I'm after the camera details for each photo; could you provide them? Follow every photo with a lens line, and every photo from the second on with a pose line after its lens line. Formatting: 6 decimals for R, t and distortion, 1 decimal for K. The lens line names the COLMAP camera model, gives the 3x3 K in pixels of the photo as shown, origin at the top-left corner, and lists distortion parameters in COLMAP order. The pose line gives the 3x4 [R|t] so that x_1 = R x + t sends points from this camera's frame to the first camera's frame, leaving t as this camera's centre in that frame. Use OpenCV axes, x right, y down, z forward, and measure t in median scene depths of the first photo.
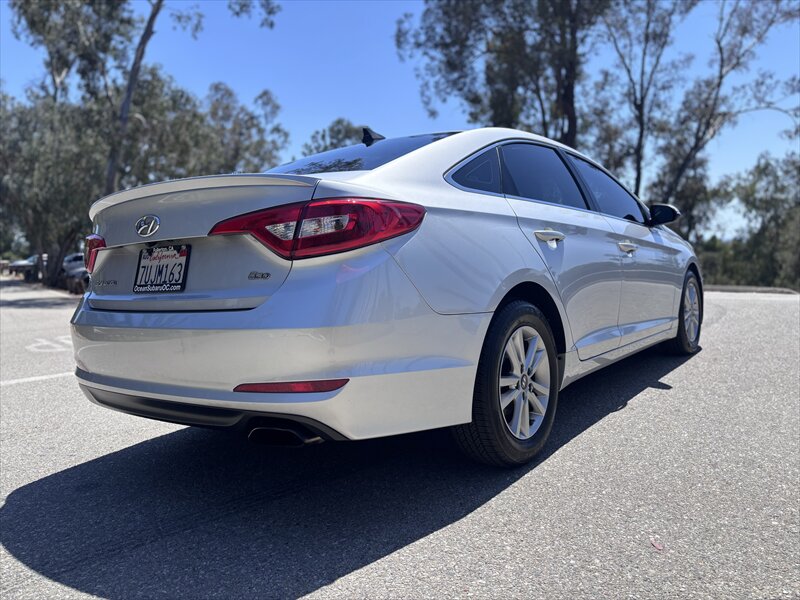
lens RADIAL K [[616.0, 0, 400.0], [0, 616.0, 300.0], [0, 0, 1]] dist [0.072394, -0.105125]
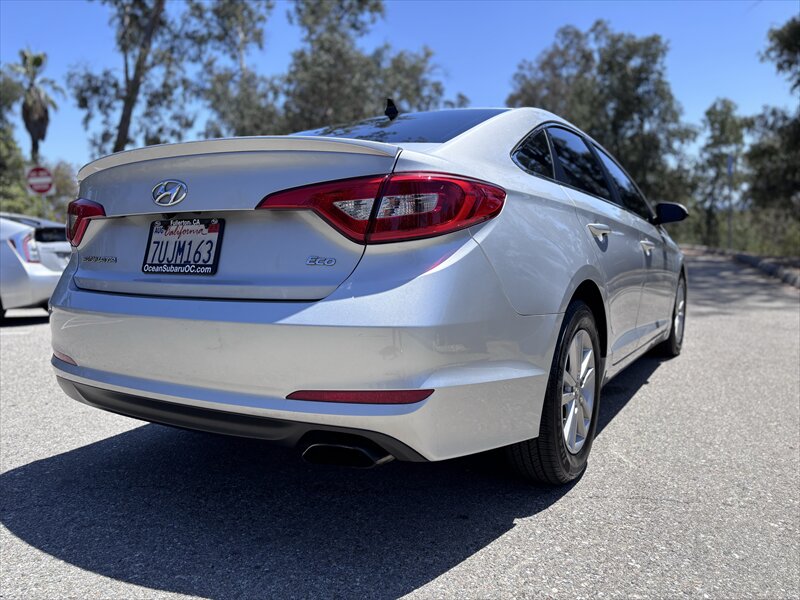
lens RADIAL K [[616.0, 0, 400.0], [0, 616.0, 300.0], [0, 0, 1]] dist [0.072394, -0.105125]
pose [[0.993535, 0.041496, 0.105669, -0.186630], [-0.044050, 0.998788, 0.021955, -0.009171], [-0.104630, -0.026467, 0.994159, 0.144459]]
